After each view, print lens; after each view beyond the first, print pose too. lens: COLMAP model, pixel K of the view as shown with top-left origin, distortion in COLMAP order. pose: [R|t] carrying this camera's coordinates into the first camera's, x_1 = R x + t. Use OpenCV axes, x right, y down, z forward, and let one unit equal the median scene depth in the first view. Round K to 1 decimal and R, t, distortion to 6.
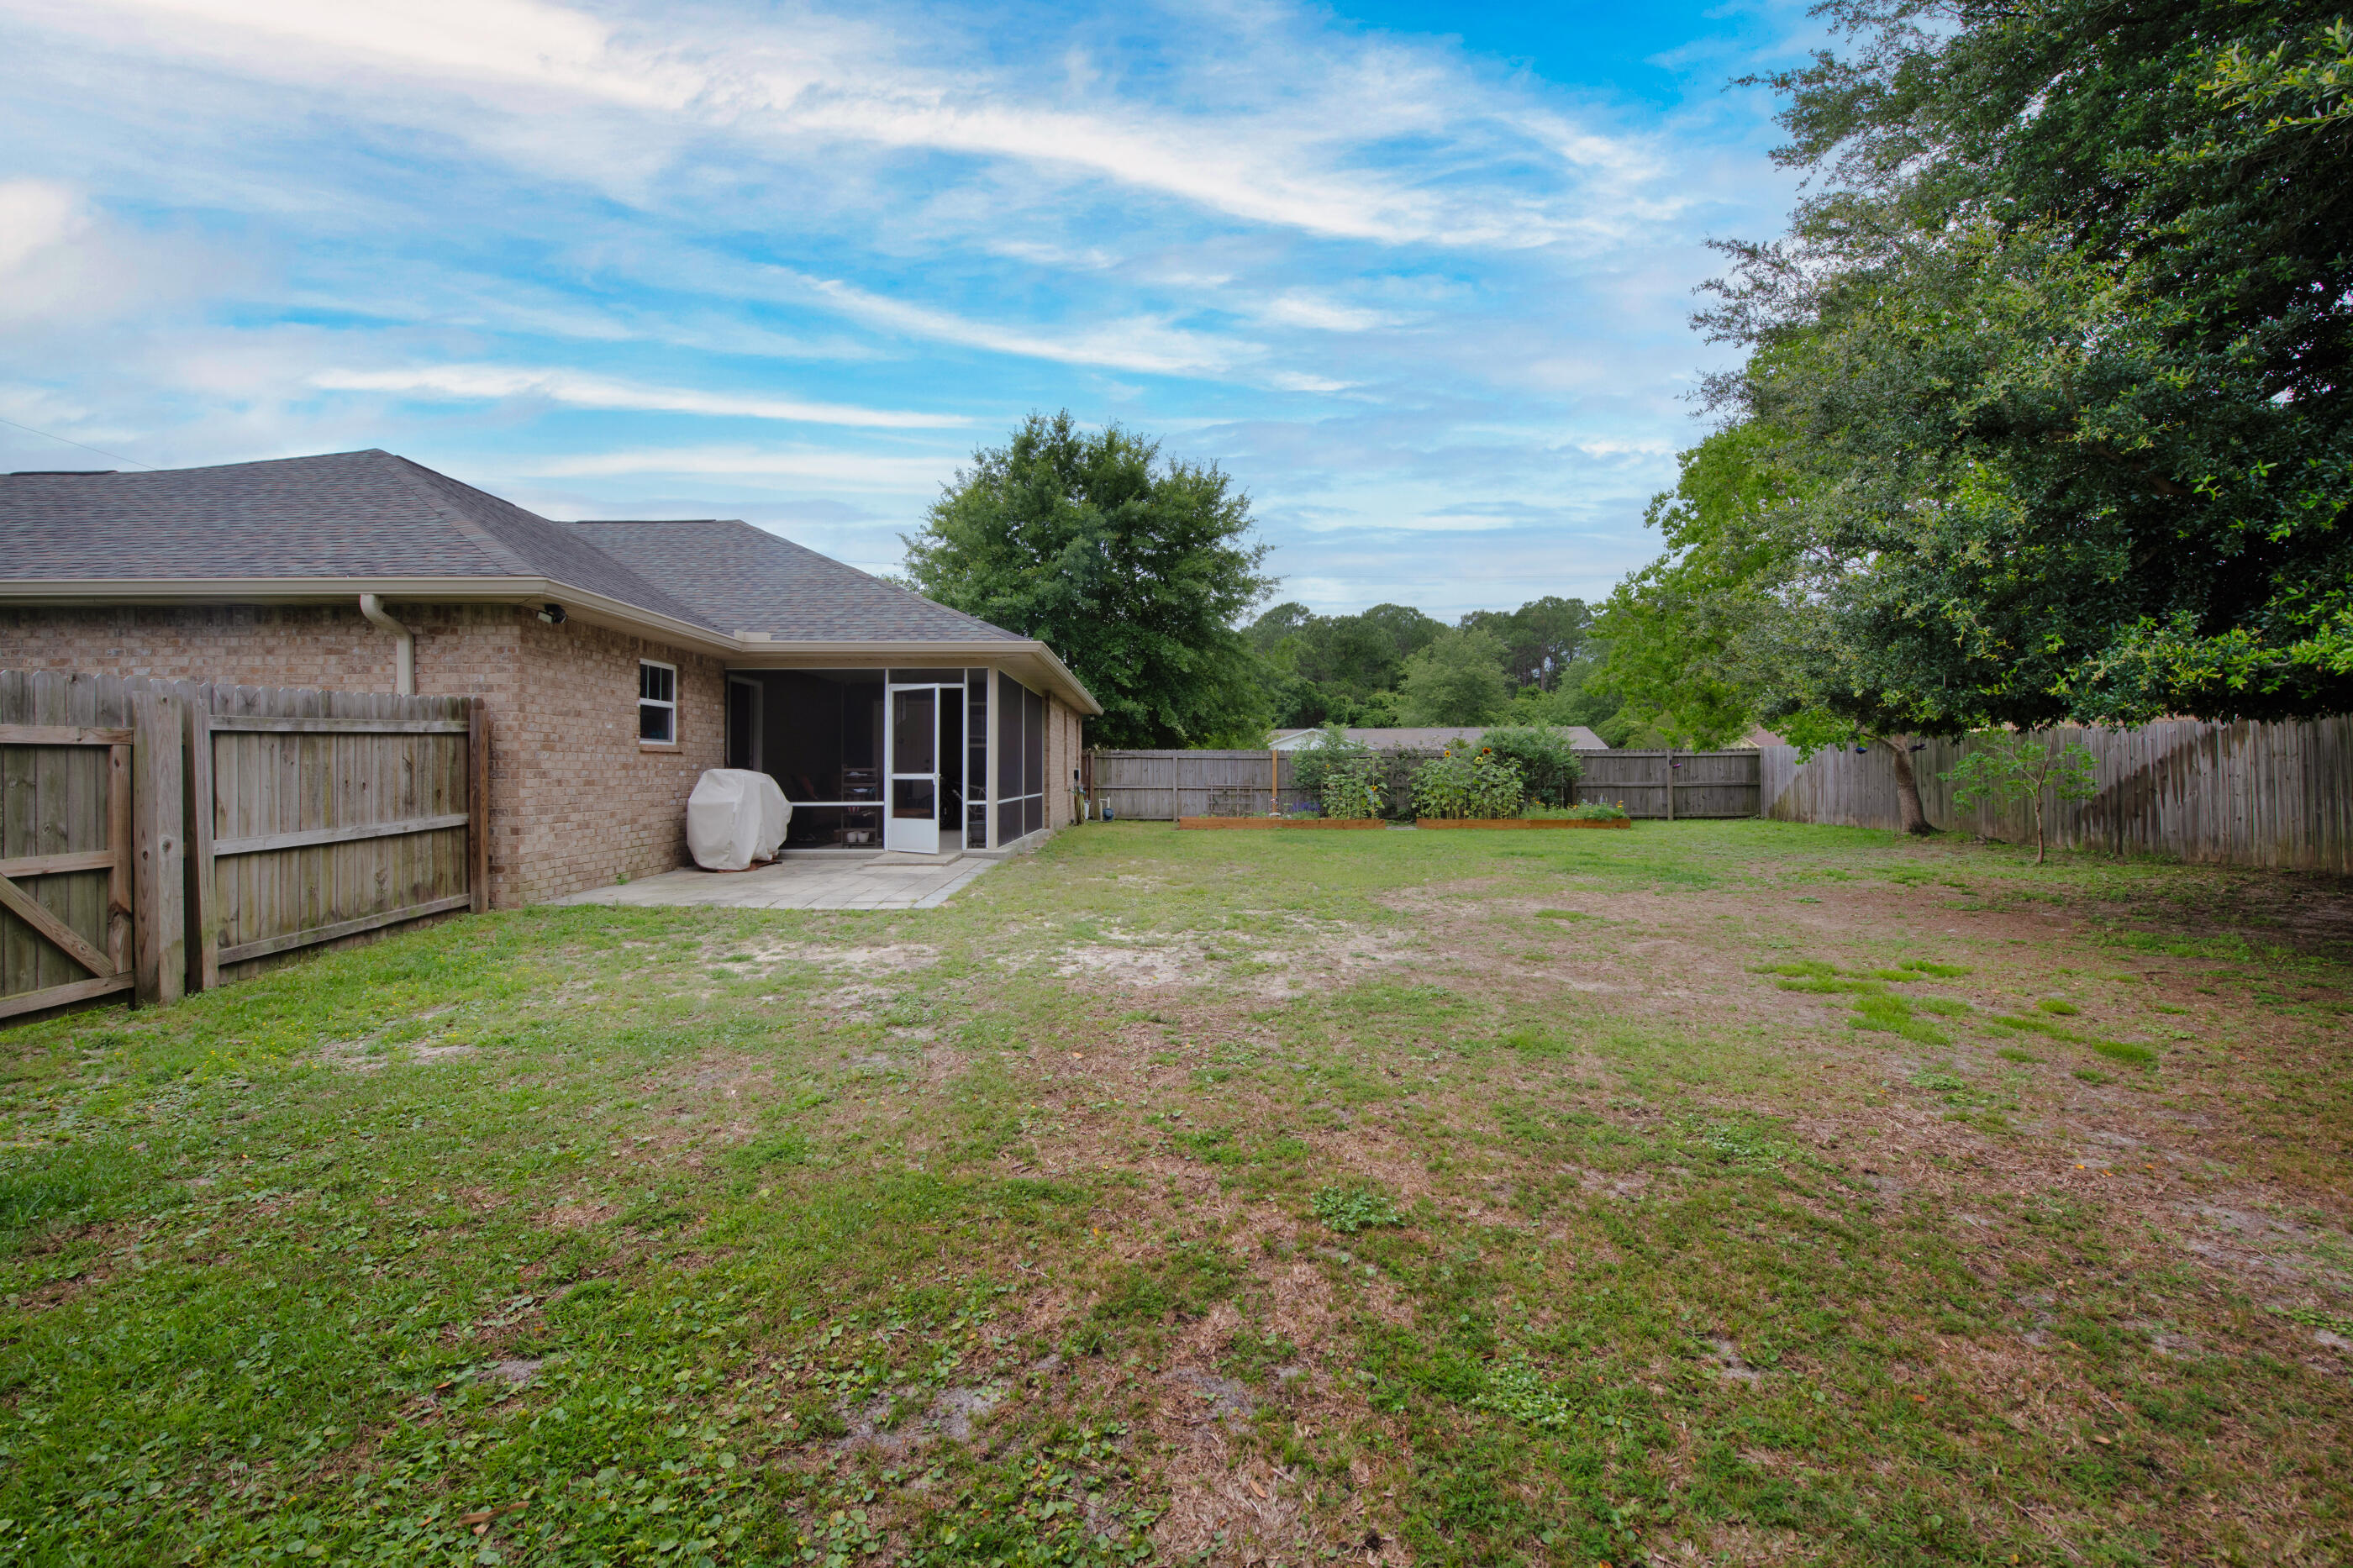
lens RADIAL K [[967.3, 0, 1176.5], [0, 967.3, 784.0], [0, 0, 1]] dist [-0.002558, -0.000266]
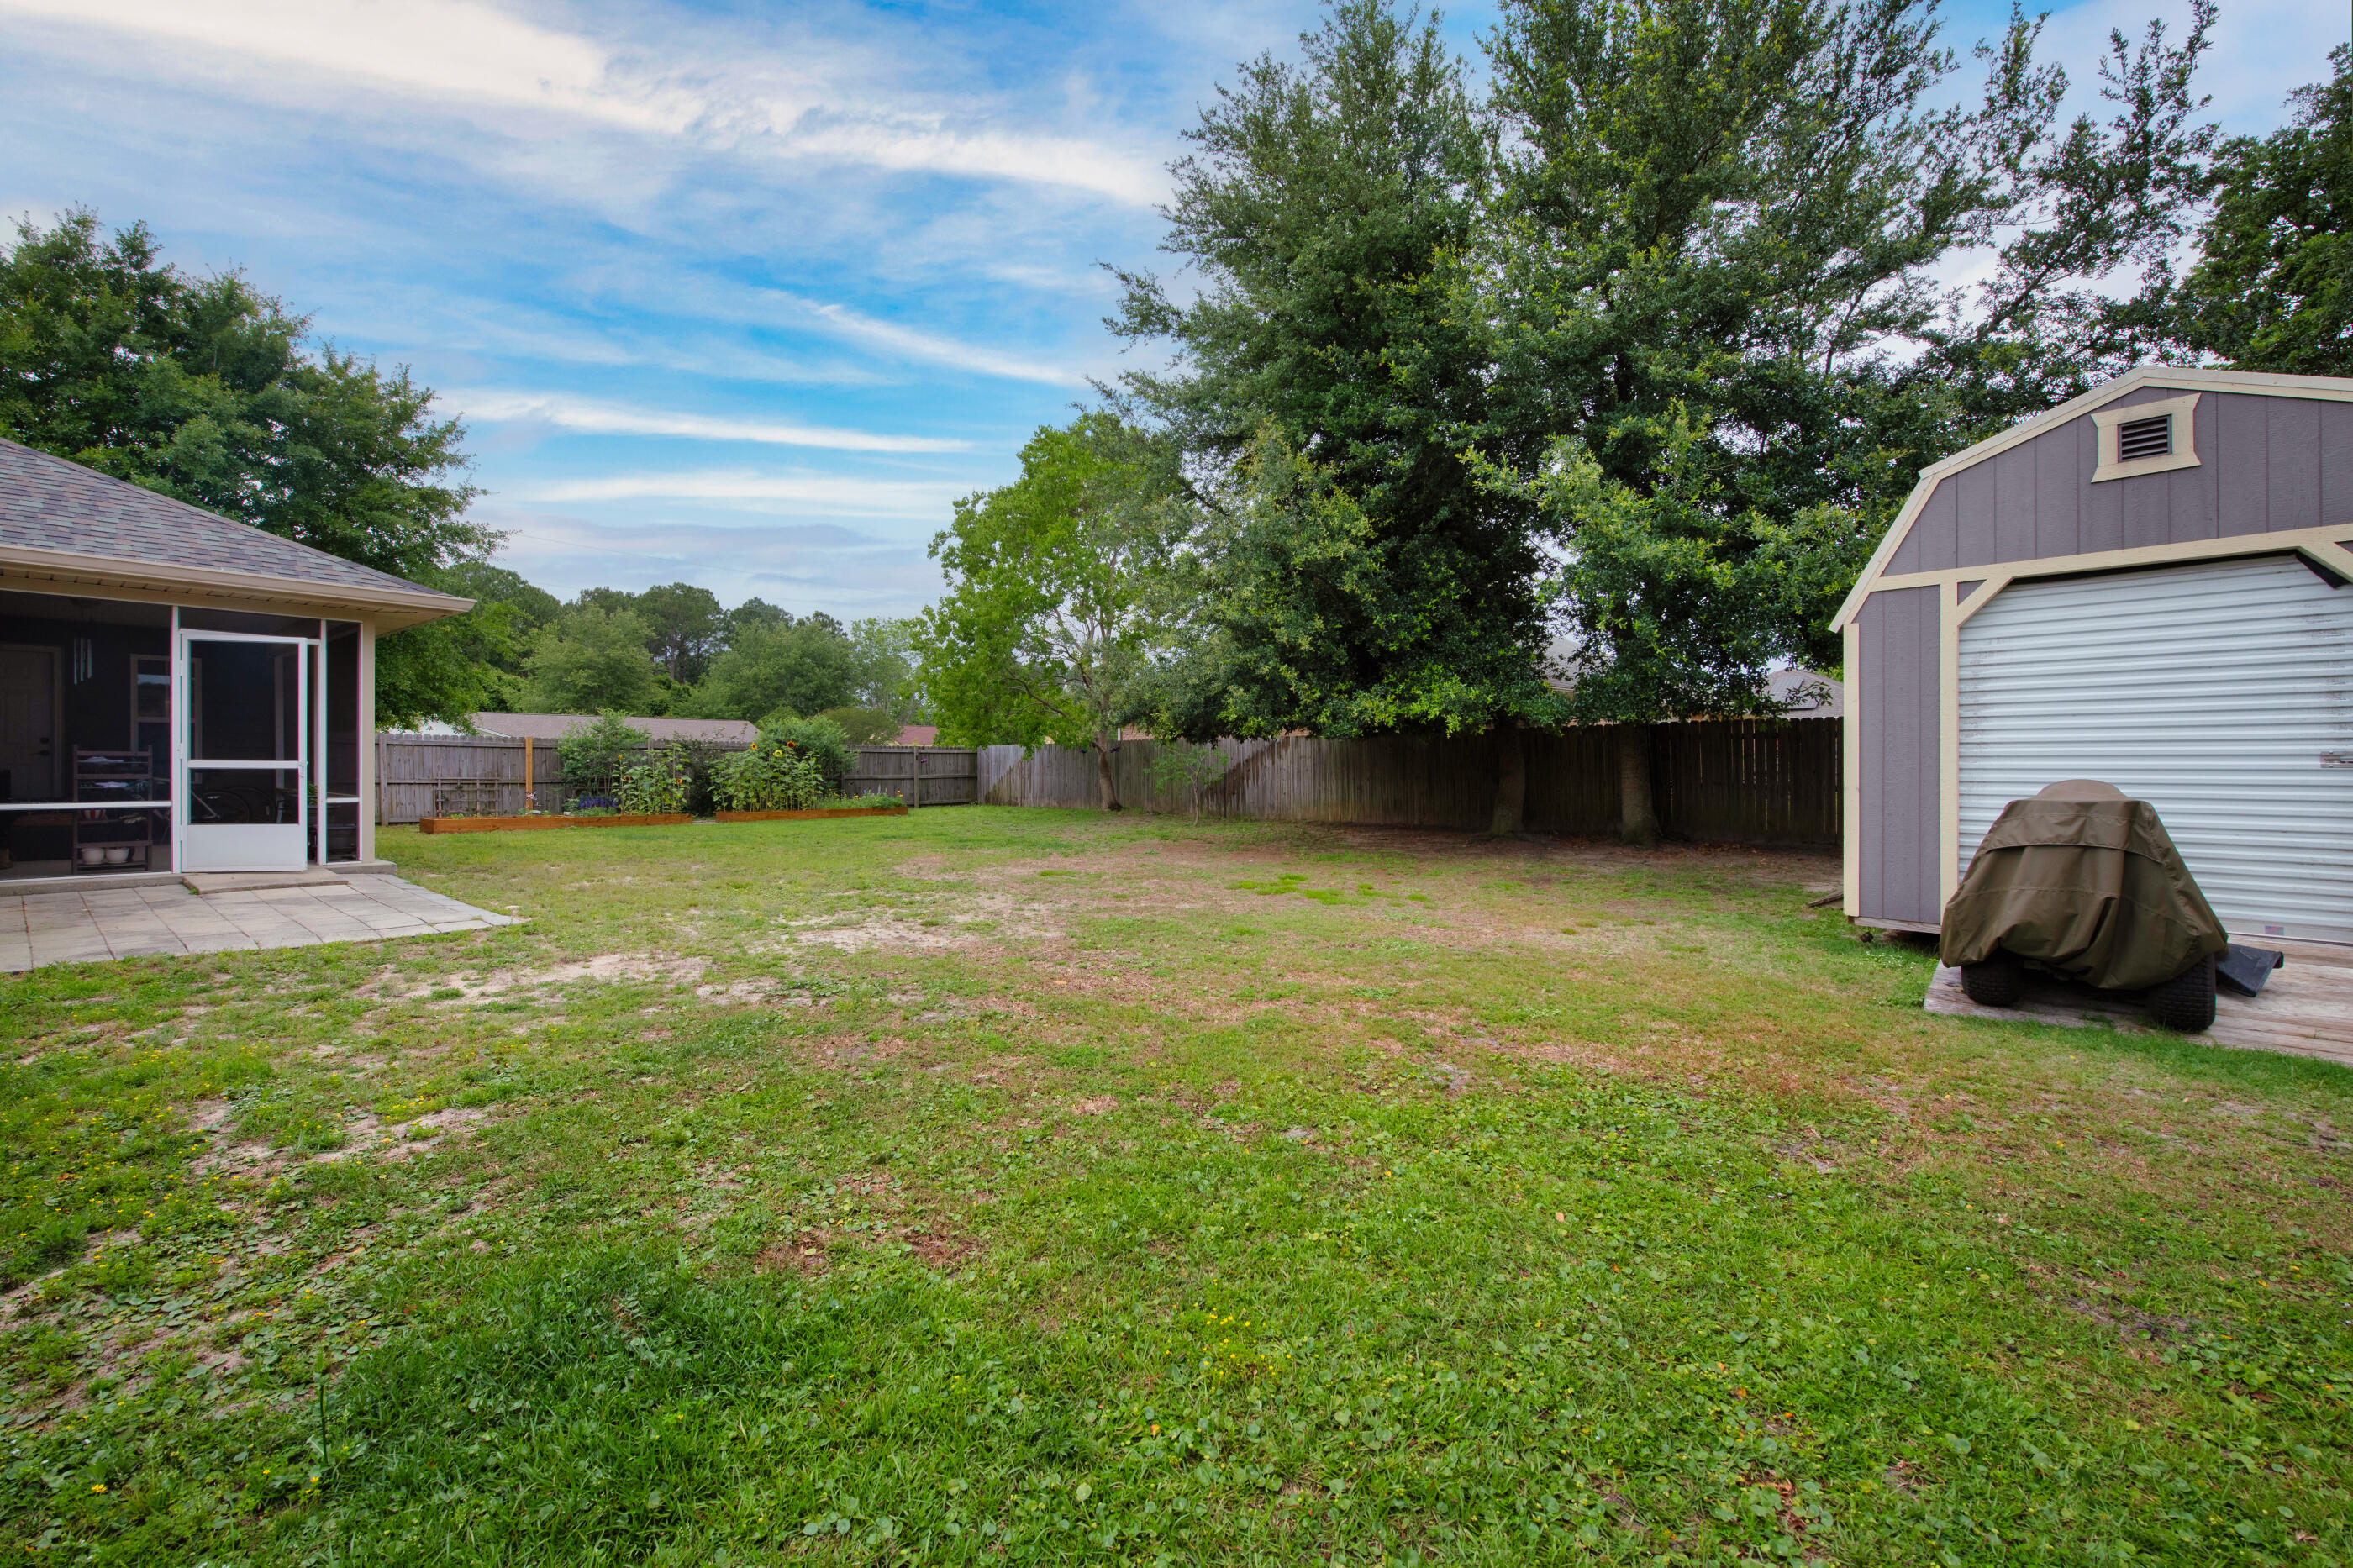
lens RADIAL K [[949.4, 0, 1176.5], [0, 949.4, 784.0], [0, 0, 1]] dist [0.021119, -0.000275]
pose [[0.656550, -0.008782, 0.754231, -0.209071], [0.003879, 0.999958, 0.008266, 0.001945], [-0.754272, -0.002502, 0.656557, 0.010459]]
